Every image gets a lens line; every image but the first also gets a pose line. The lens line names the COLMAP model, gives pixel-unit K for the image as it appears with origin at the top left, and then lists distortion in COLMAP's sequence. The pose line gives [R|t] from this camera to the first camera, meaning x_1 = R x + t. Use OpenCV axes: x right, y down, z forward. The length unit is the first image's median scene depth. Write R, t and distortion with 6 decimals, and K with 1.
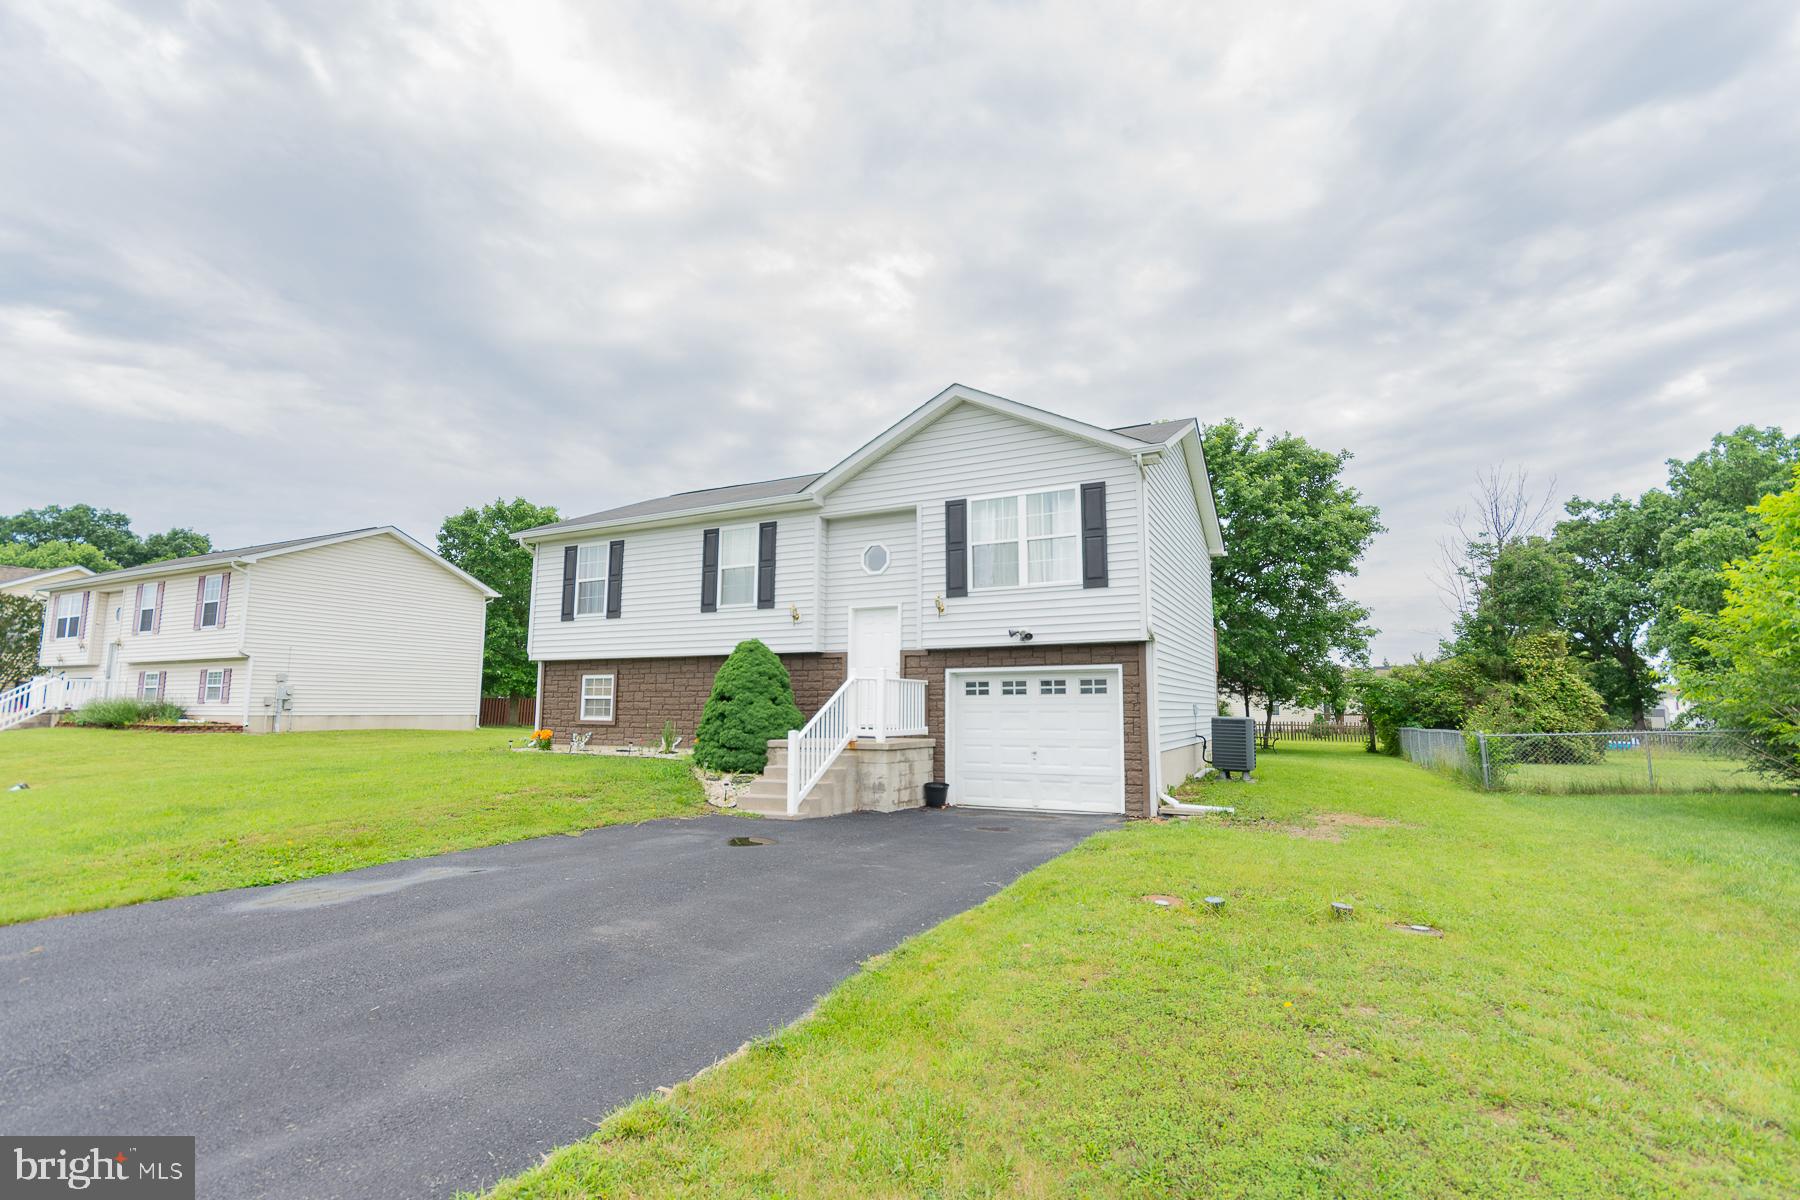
lens RADIAL K [[833.7, 0, 900.3], [0, 833.7, 602.4], [0, 0, 1]] dist [0.006558, -0.001667]
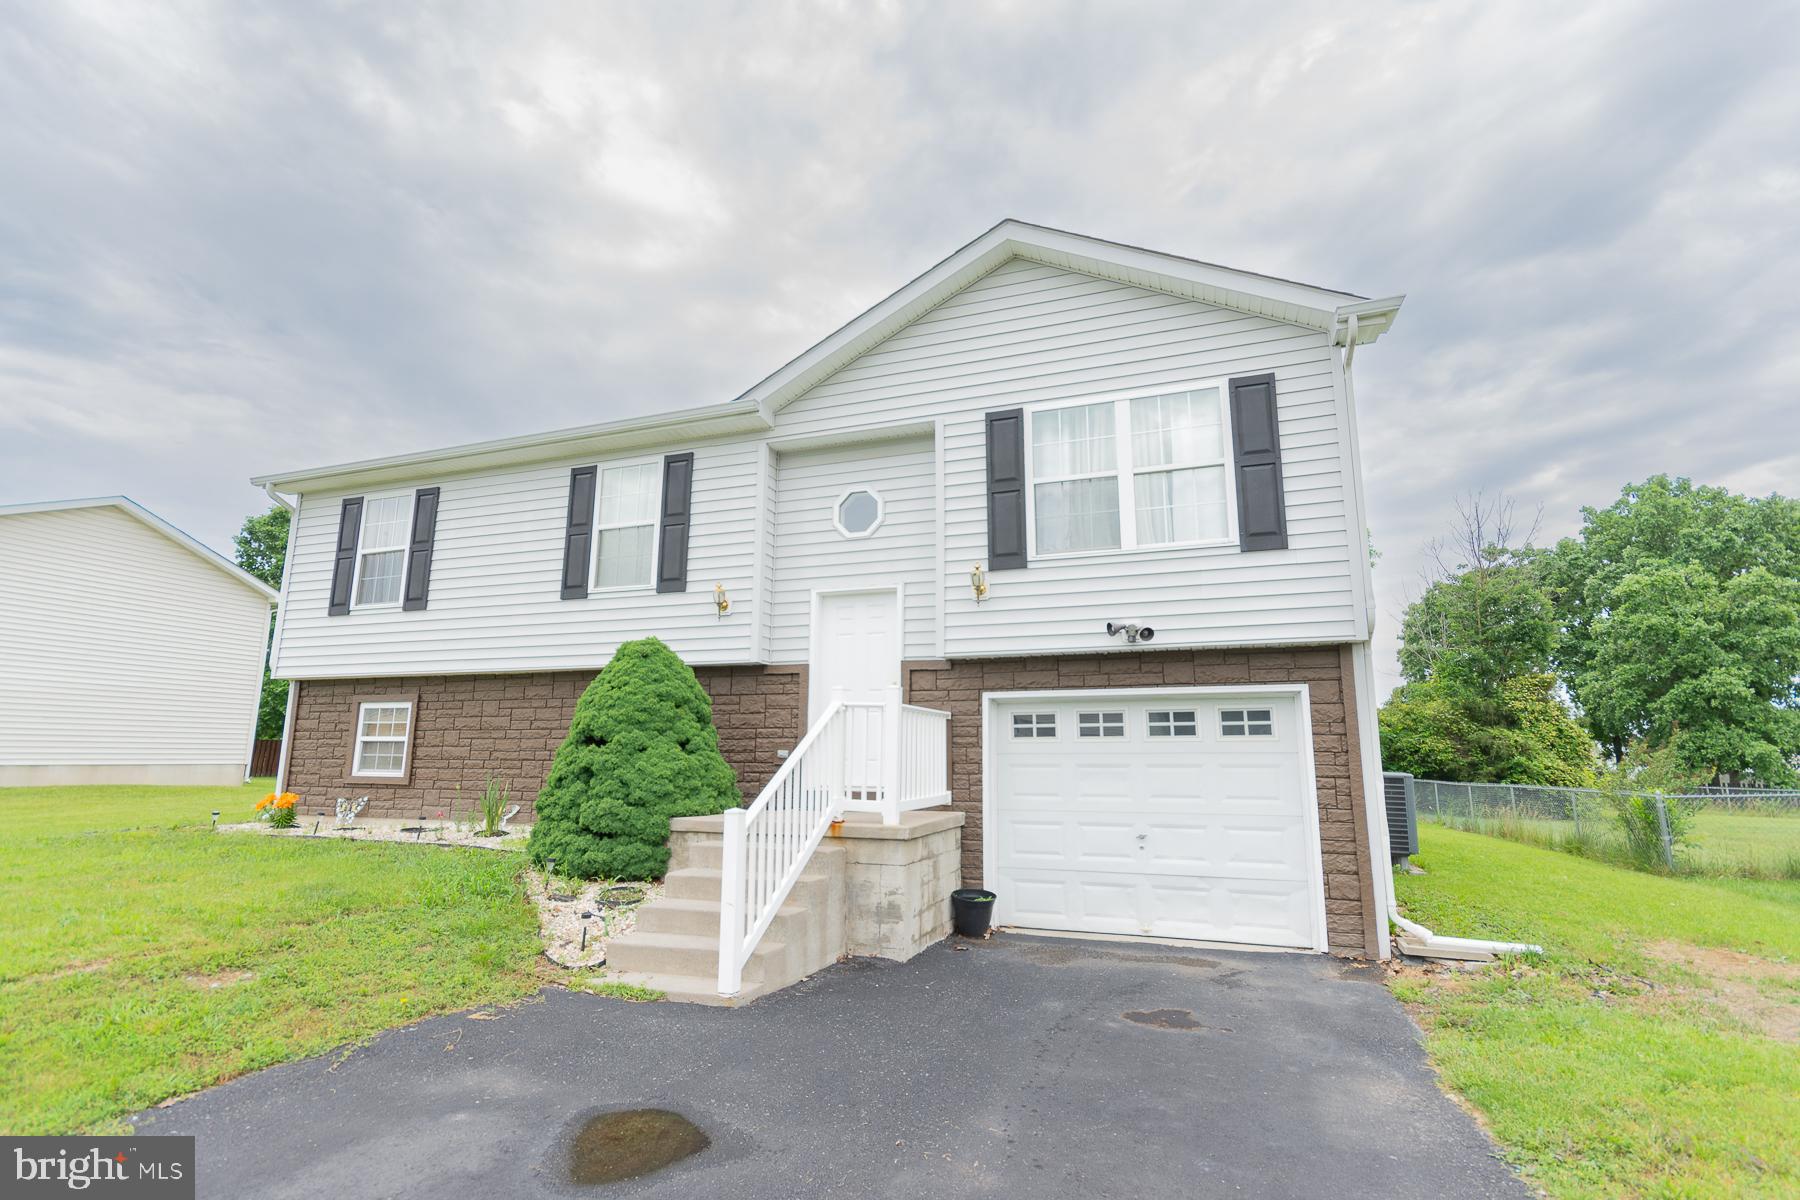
lens RADIAL K [[824.5, 0, 899.7], [0, 824.5, 604.2], [0, 0, 1]] dist [0.004382, 0.000984]
pose [[0.991095, 0.025920, 0.130606, -0.076236], [-0.018914, 0.998329, -0.054599, 0.046807], [-0.131803, 0.051643, 0.989930, 0.393470]]
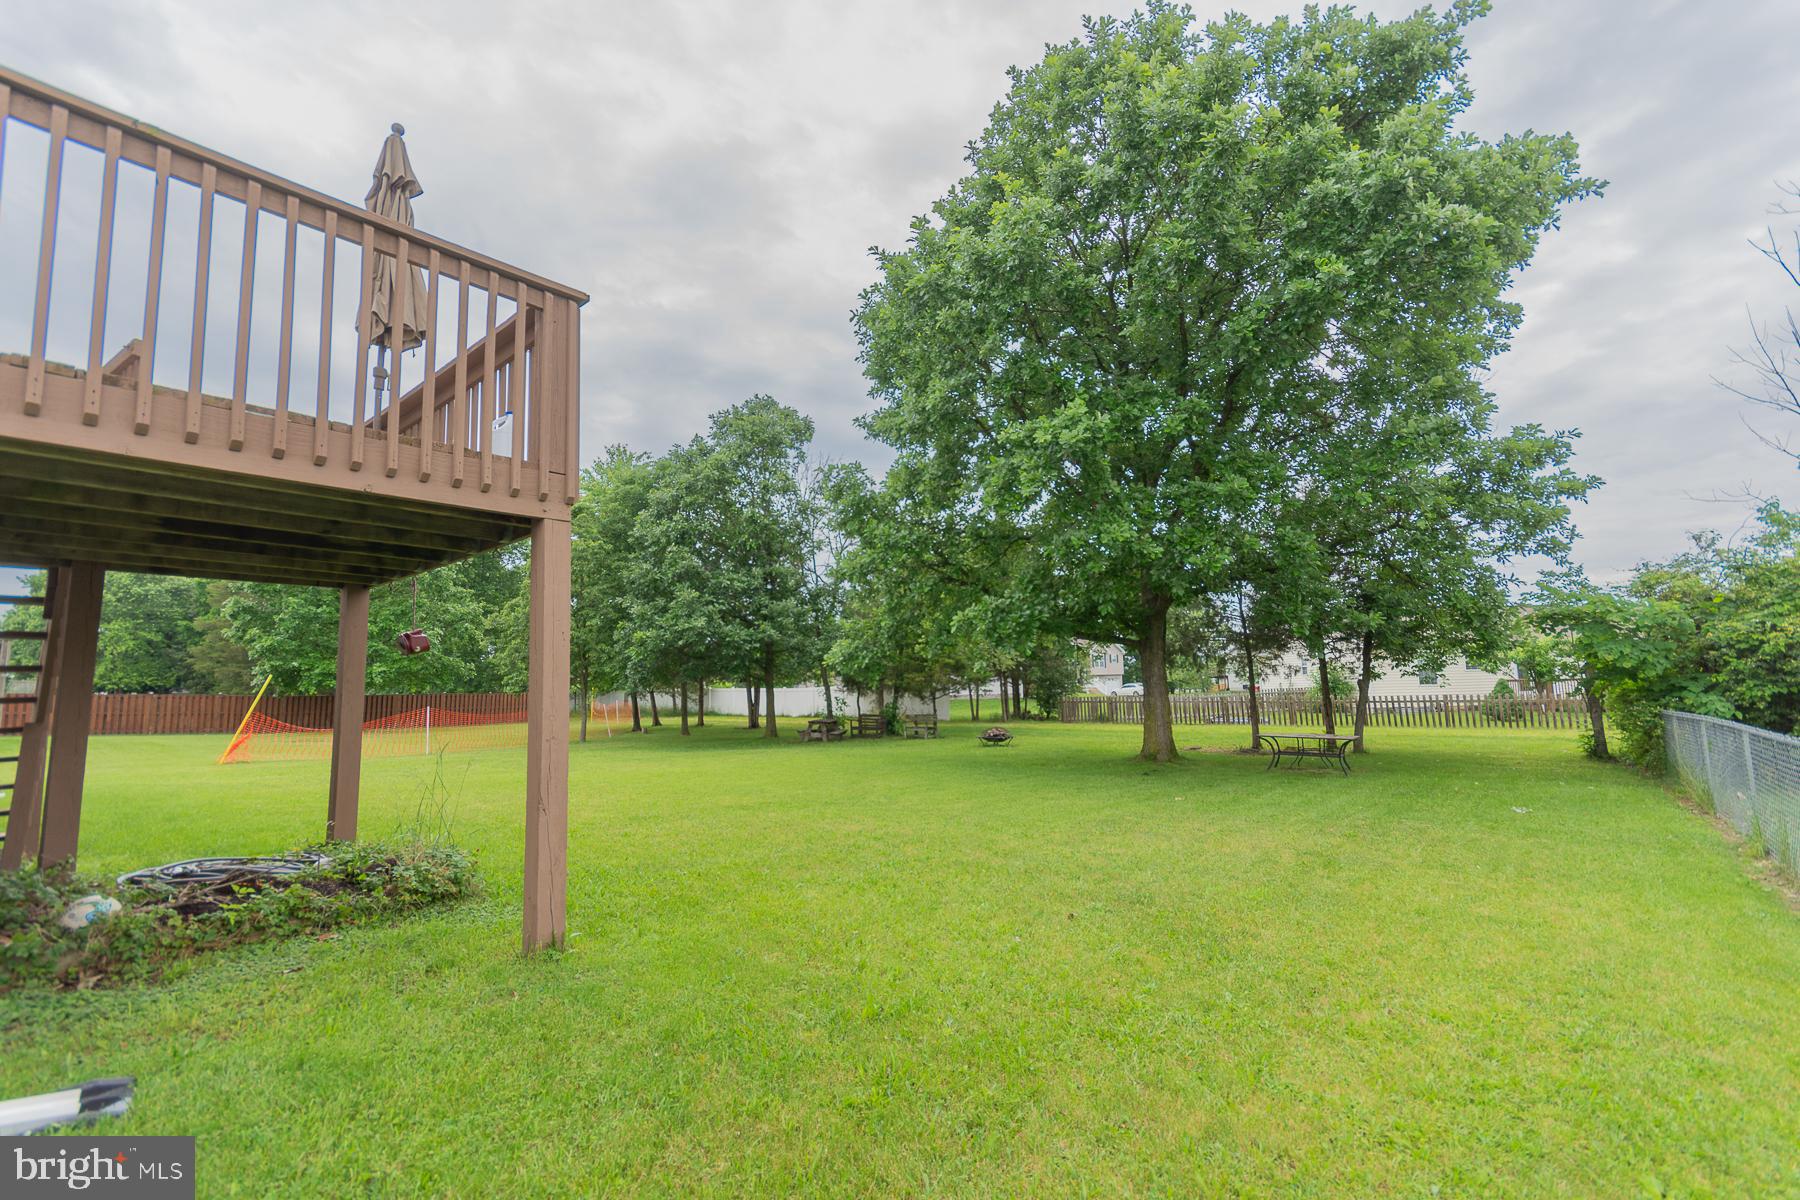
lens RADIAL K [[813.0, 0, 900.0], [0, 813.0, 600.0], [0, 0, 1]] dist [0.000356, 0.000106]
pose [[0.977489, -0.058479, -0.202722, 0.674406], [0.061249, 0.998095, 0.007412, 0.148779], [0.201902, -0.019662, 0.979208, 1.145851]]
